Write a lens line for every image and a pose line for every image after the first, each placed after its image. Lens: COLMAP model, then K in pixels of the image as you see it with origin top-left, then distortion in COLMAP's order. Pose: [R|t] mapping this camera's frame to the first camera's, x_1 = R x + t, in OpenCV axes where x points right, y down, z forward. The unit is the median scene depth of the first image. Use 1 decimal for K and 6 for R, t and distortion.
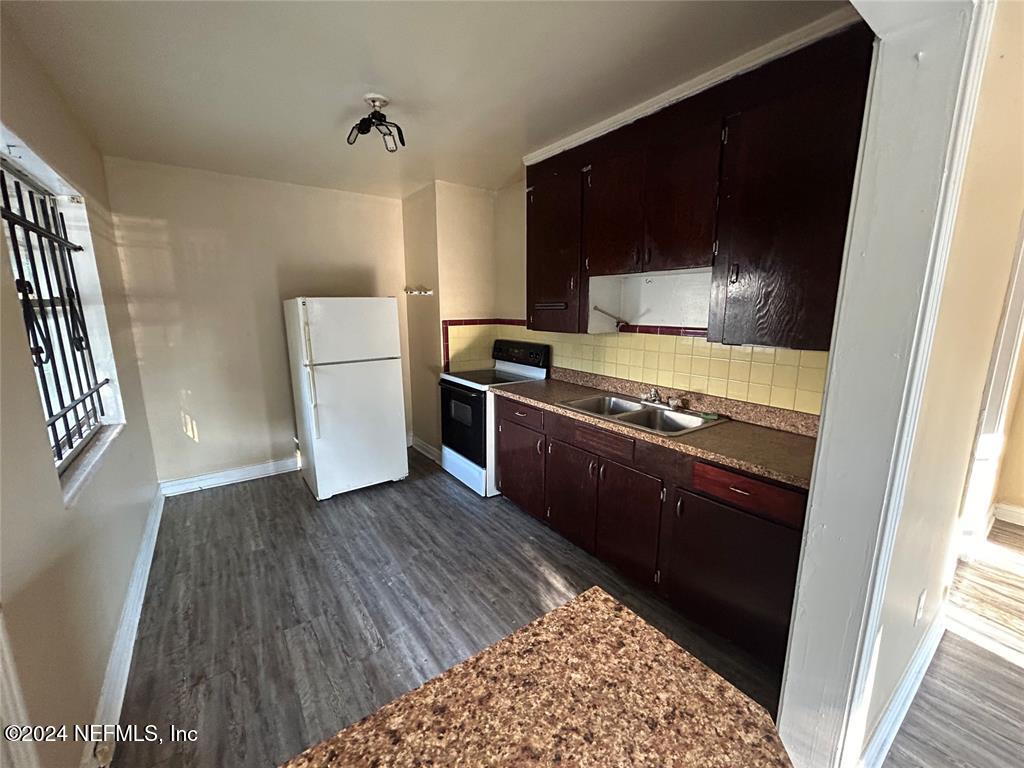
lens RADIAL K [[417.5, 0, 511.7], [0, 417.5, 384.7], [0, 0, 1]] dist [-0.007789, 0.004216]
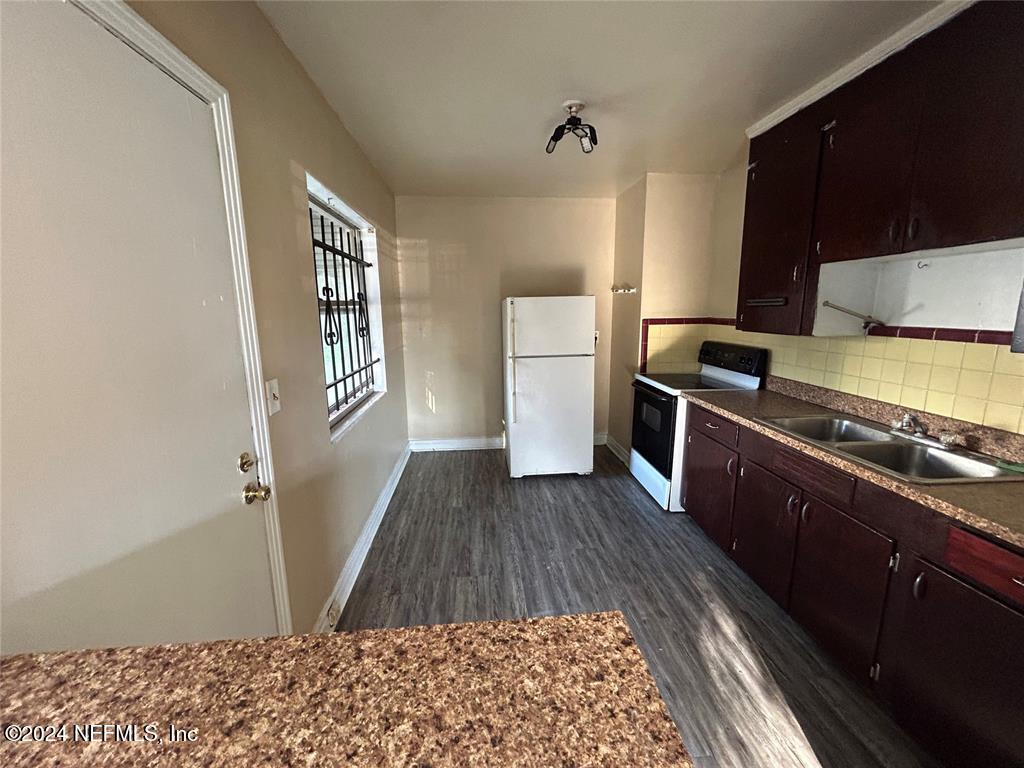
lens RADIAL K [[417.5, 0, 510.2], [0, 417.5, 384.9], [0, 0, 1]] dist [-0.007789, 0.004216]
pose [[0.854824, 0.088250, -0.511359, 0.114646], [-0.088590, 0.995785, 0.023758, 0.002131], [0.511300, 0.024992, 0.859039, 0.032552]]
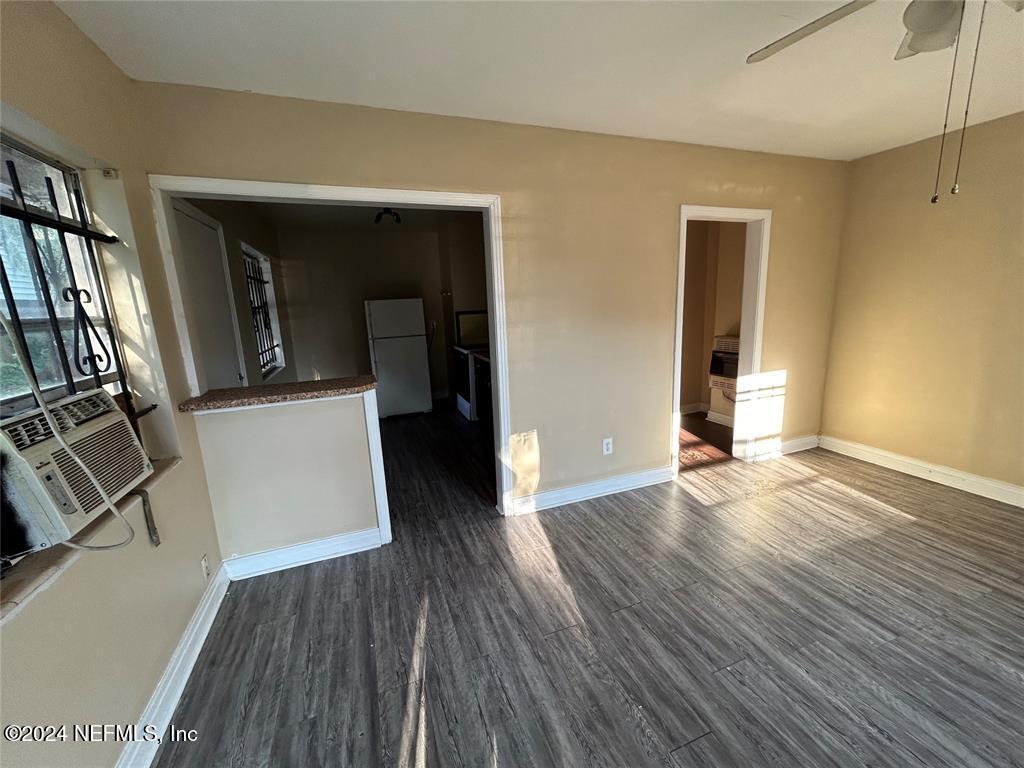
lens RADIAL K [[417.5, 0, 511.8], [0, 417.5, 386.0], [0, 0, 1]] dist [-0.007789, 0.004216]
pose [[0.963739, 0.016708, -0.266324, 0.681080], [-0.011884, 0.999735, 0.019713, 0.134796], [0.266582, -0.015833, 0.963682, -0.666885]]
